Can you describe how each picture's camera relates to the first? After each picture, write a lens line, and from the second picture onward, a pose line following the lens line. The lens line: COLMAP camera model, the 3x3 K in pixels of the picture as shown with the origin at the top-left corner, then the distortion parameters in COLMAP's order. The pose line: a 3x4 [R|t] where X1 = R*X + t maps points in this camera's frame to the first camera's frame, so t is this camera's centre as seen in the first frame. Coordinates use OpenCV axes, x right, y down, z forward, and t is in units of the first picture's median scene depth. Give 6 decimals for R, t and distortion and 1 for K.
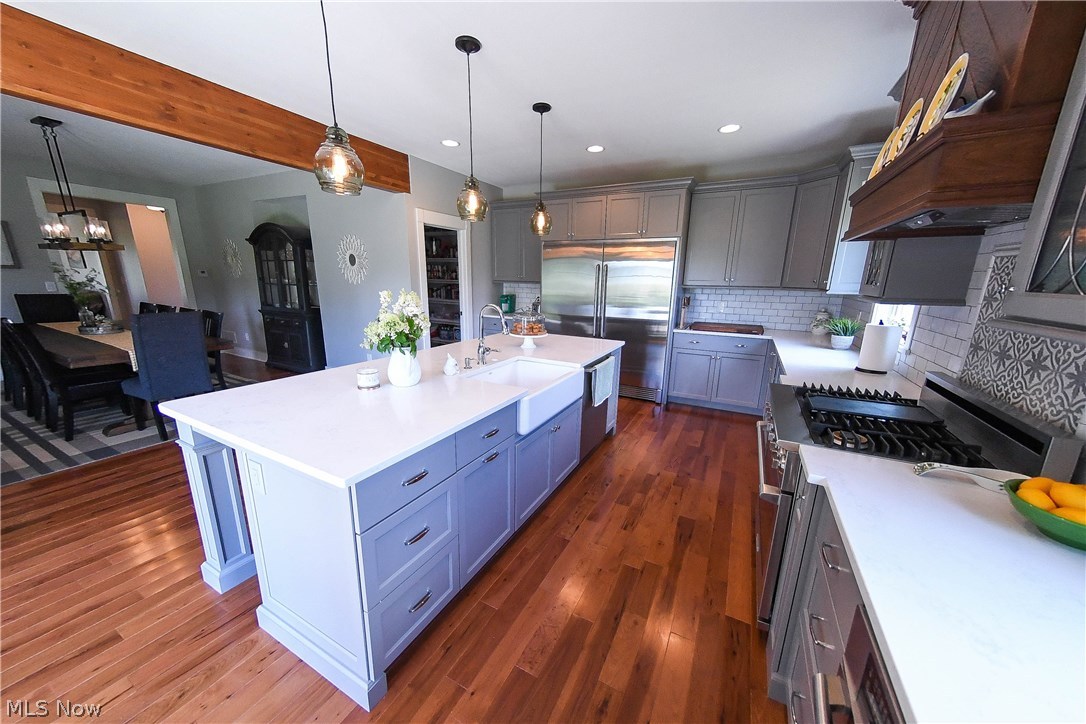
lens RADIAL K [[373.3, 0, 549.7], [0, 373.3, 370.5], [0, 0, 1]] dist [0.009606, -0.000004]
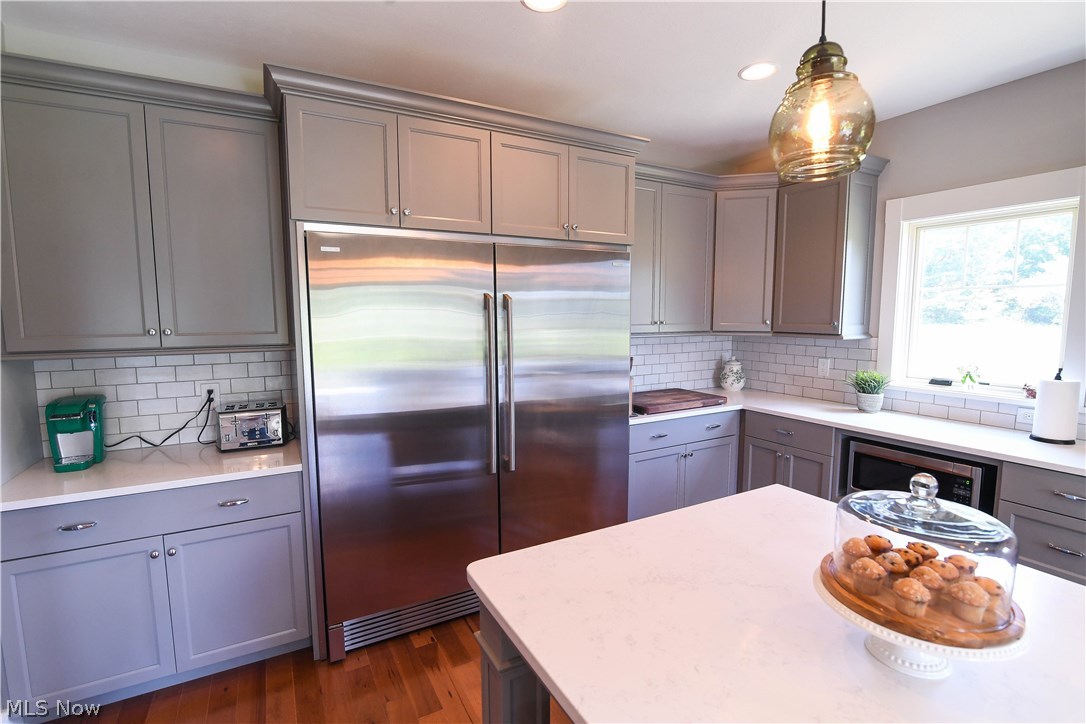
lens RADIAL K [[500.8, 0, 537.7], [0, 500.8, 362.6], [0, 0, 1]] dist [-0.018864, -0.000239]
pose [[0.545809, -0.108020, 0.830918, -0.300019], [0.211546, 0.977295, -0.011910, -0.205473], [-0.810766, 0.182278, 0.556267, 0.702430]]
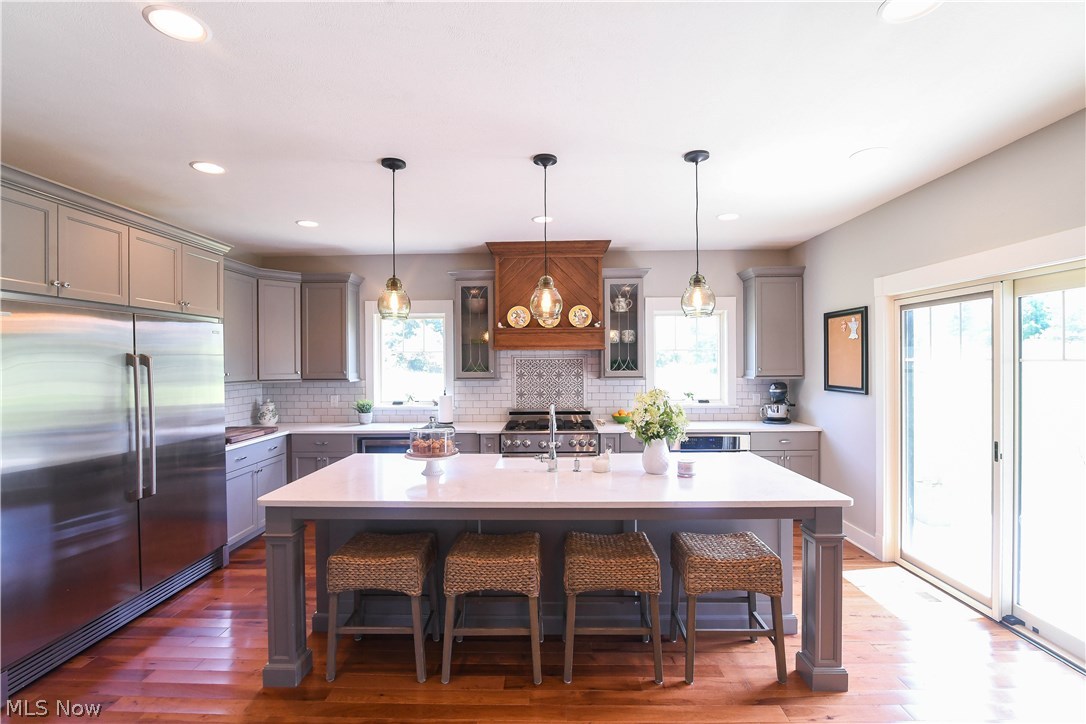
lens RADIAL K [[500.8, 0, 533.7], [0, 500.8, 361.3], [0, 0, 1]] dist [-0.018864, -0.000239]
pose [[-0.437157, -0.019265, 0.899179, -0.715788], [0.208795, 0.970282, 0.122300, -0.254537], [-0.874813, 0.241208, -0.420143, 0.841863]]
